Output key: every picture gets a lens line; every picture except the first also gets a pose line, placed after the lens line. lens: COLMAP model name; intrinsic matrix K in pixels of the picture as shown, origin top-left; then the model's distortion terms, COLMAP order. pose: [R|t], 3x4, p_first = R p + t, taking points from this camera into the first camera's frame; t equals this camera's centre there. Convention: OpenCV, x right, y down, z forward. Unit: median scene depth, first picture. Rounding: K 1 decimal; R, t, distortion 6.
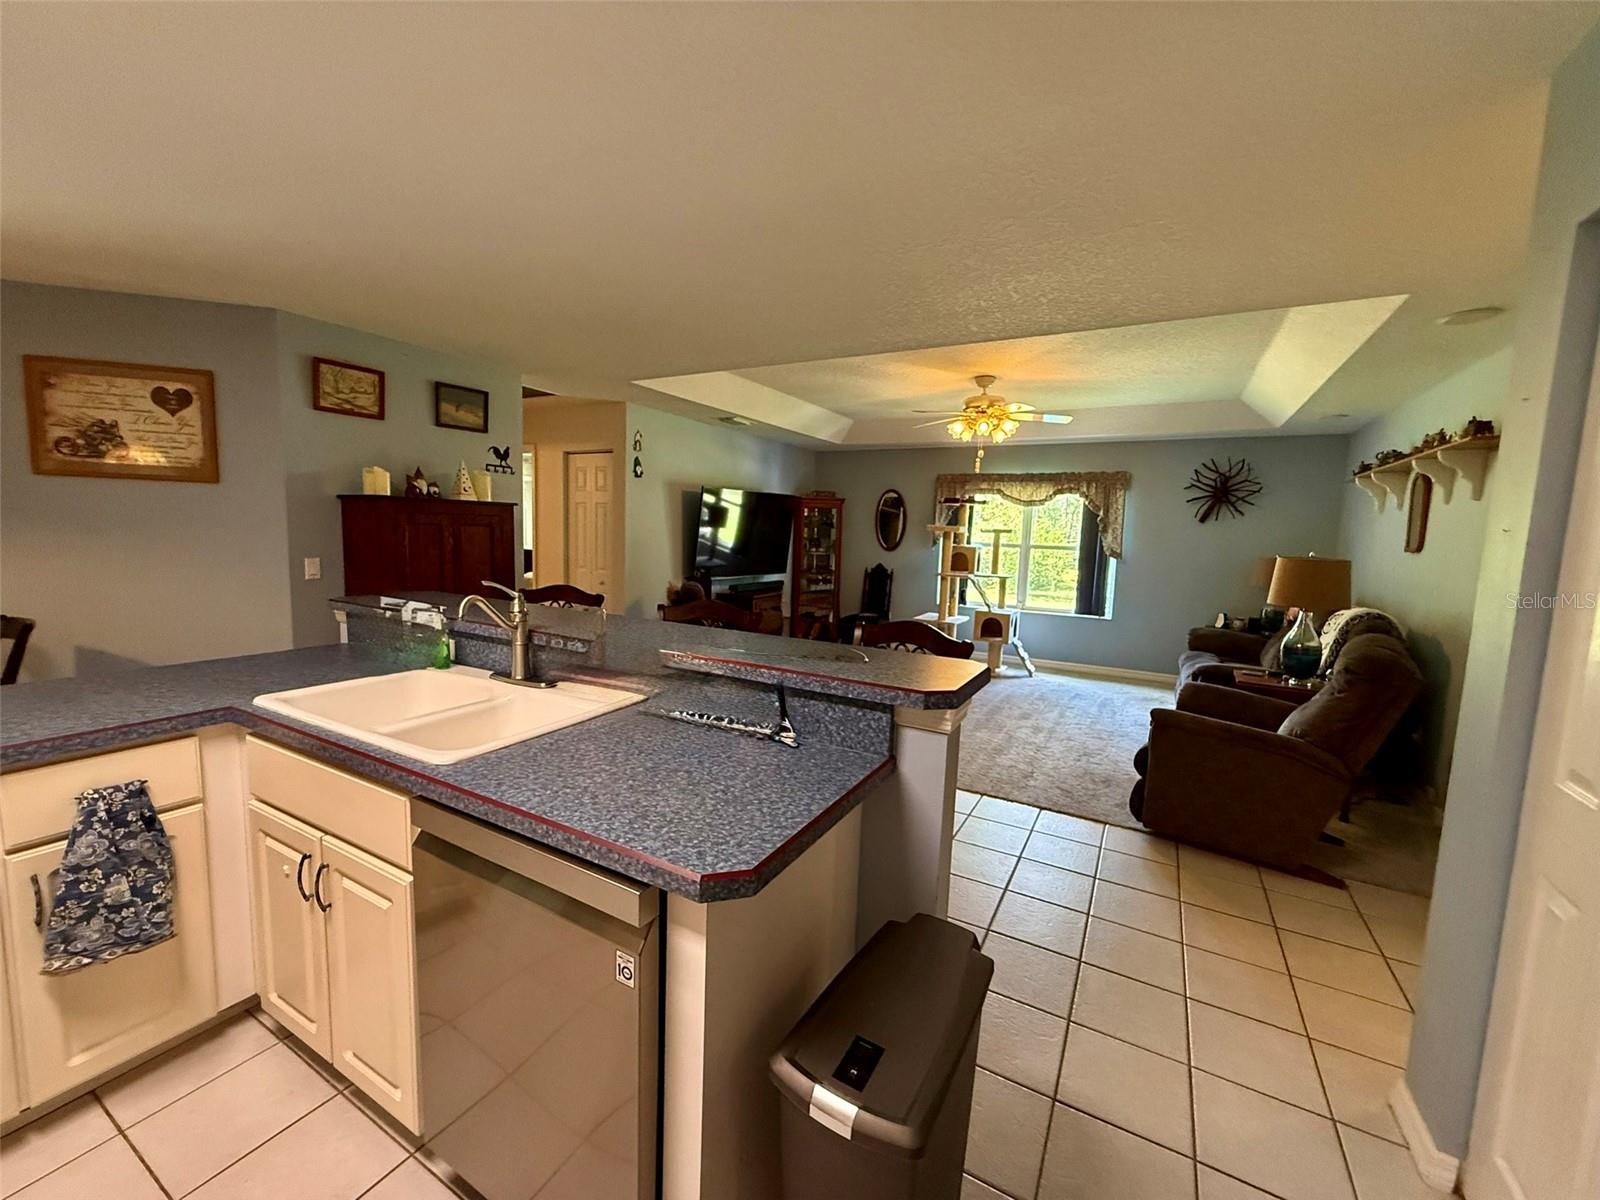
lens RADIAL K [[638.7, 0, 796.3], [0, 638.7, 598.9], [0, 0, 1]] dist [-0.000093, 0.000290]
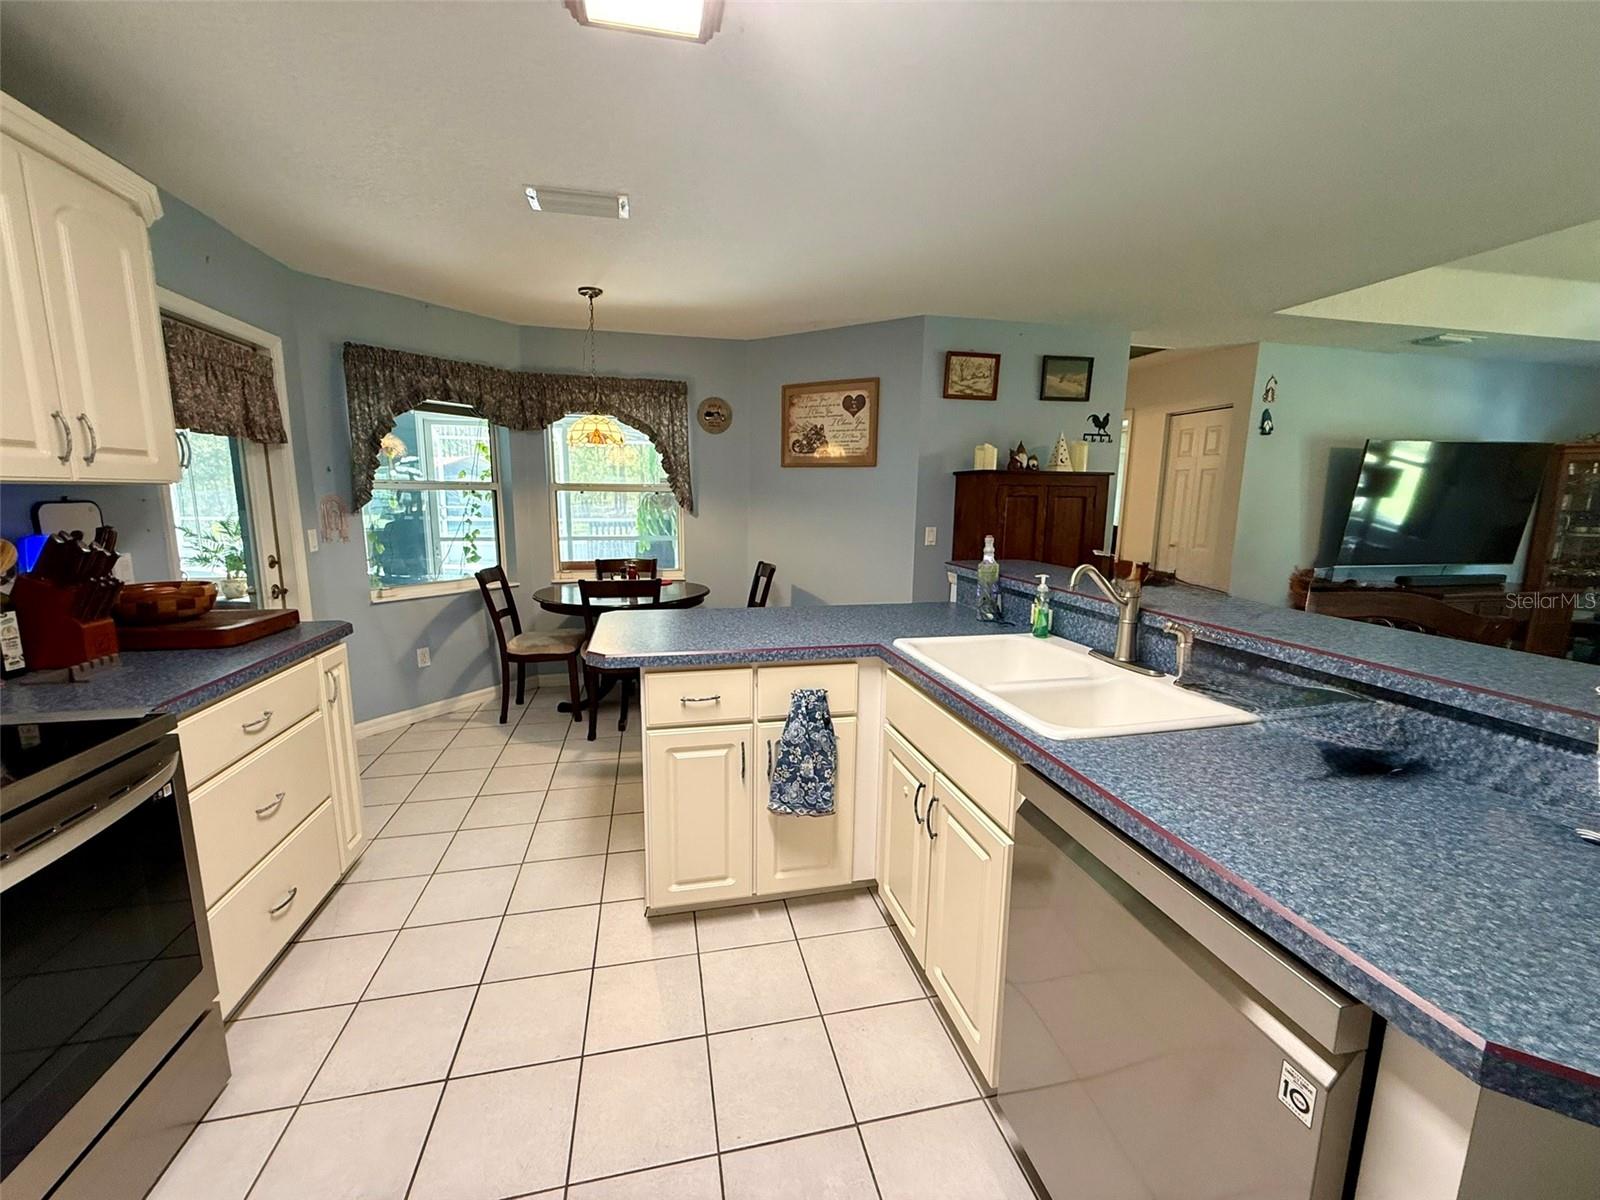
lens RADIAL K [[638.7, 0, 796.8], [0, 638.7, 600.9], [0, 0, 1]] dist [-0.000093, 0.000290]
pose [[0.670786, 0.098020, -0.735145, -0.054355], [-0.069434, 0.995174, 0.069336, 0.006550], [0.738393, 0.004534, 0.674355, 0.032595]]
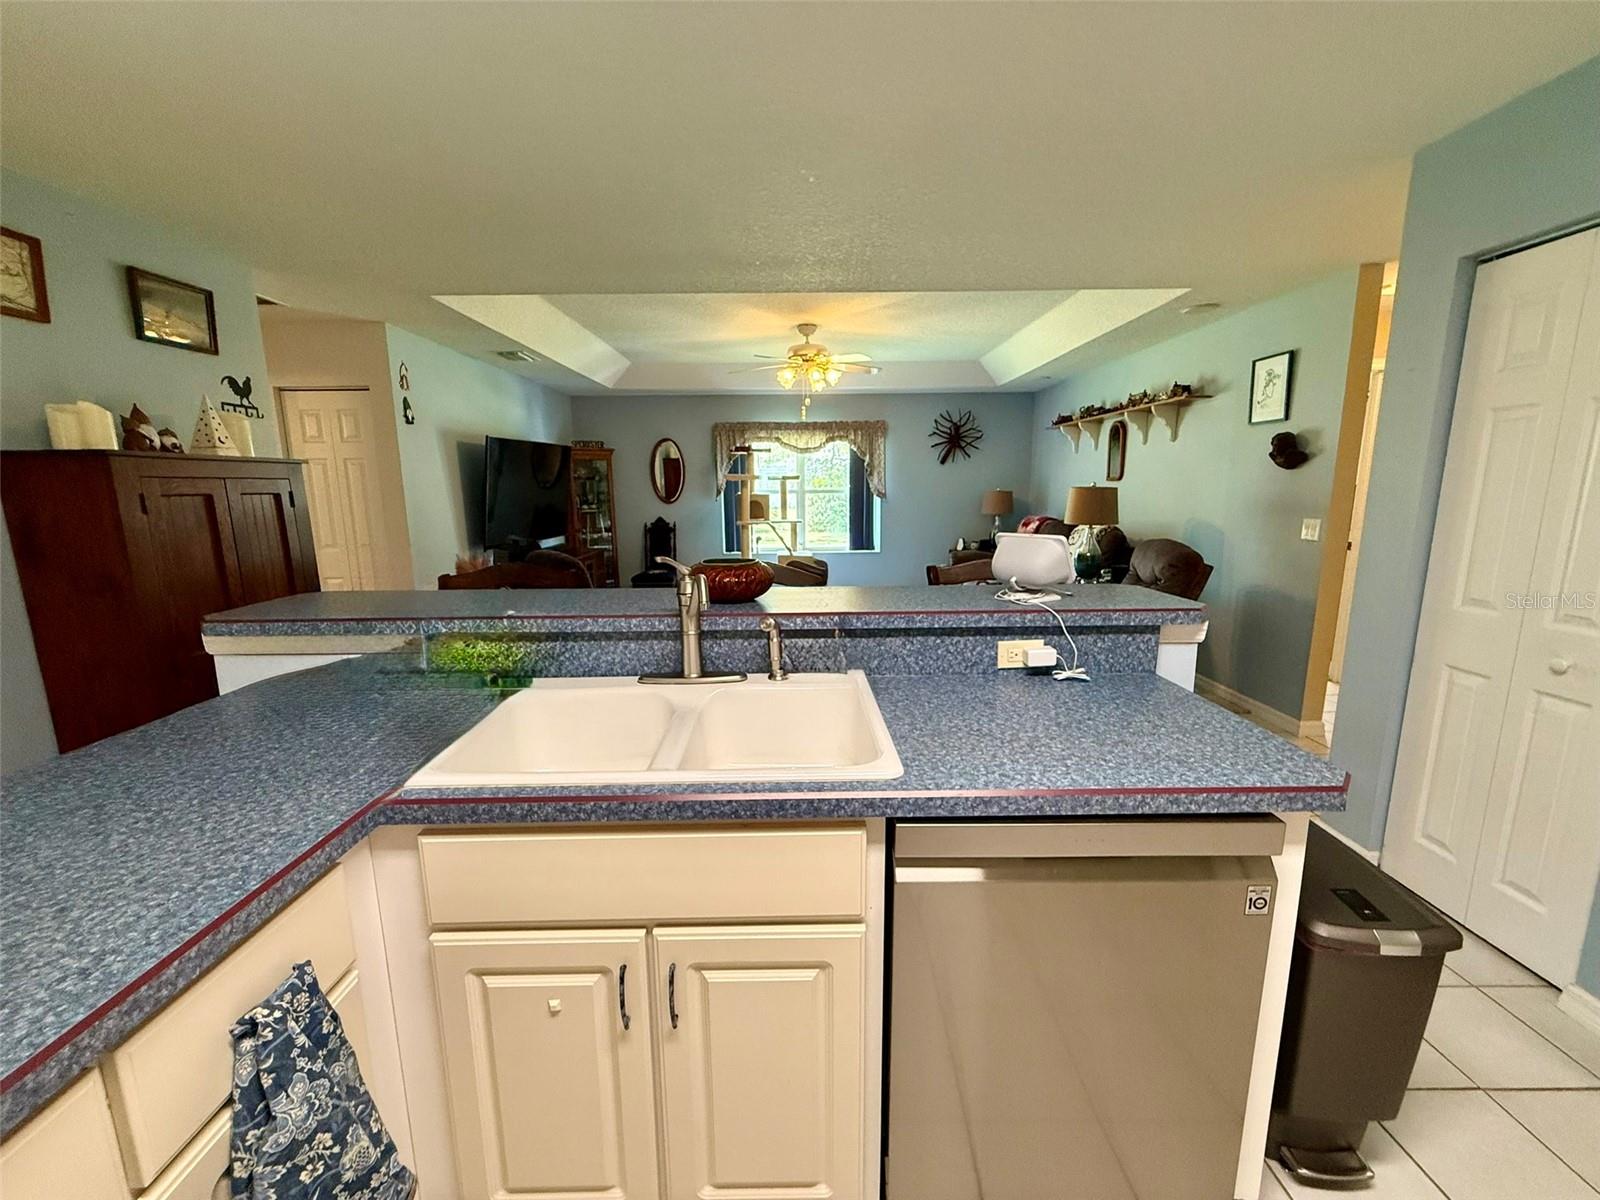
lens RADIAL K [[638.7, 0, 793.0], [0, 638.7, 598.1], [0, 0, 1]] dist [-0.000093, 0.000290]
pose [[0.868314, -0.127016, 0.479476, -0.427347], [0.091783, 0.991108, 0.096334, -0.022400], [-0.487449, -0.039641, 0.872251, 0.154131]]
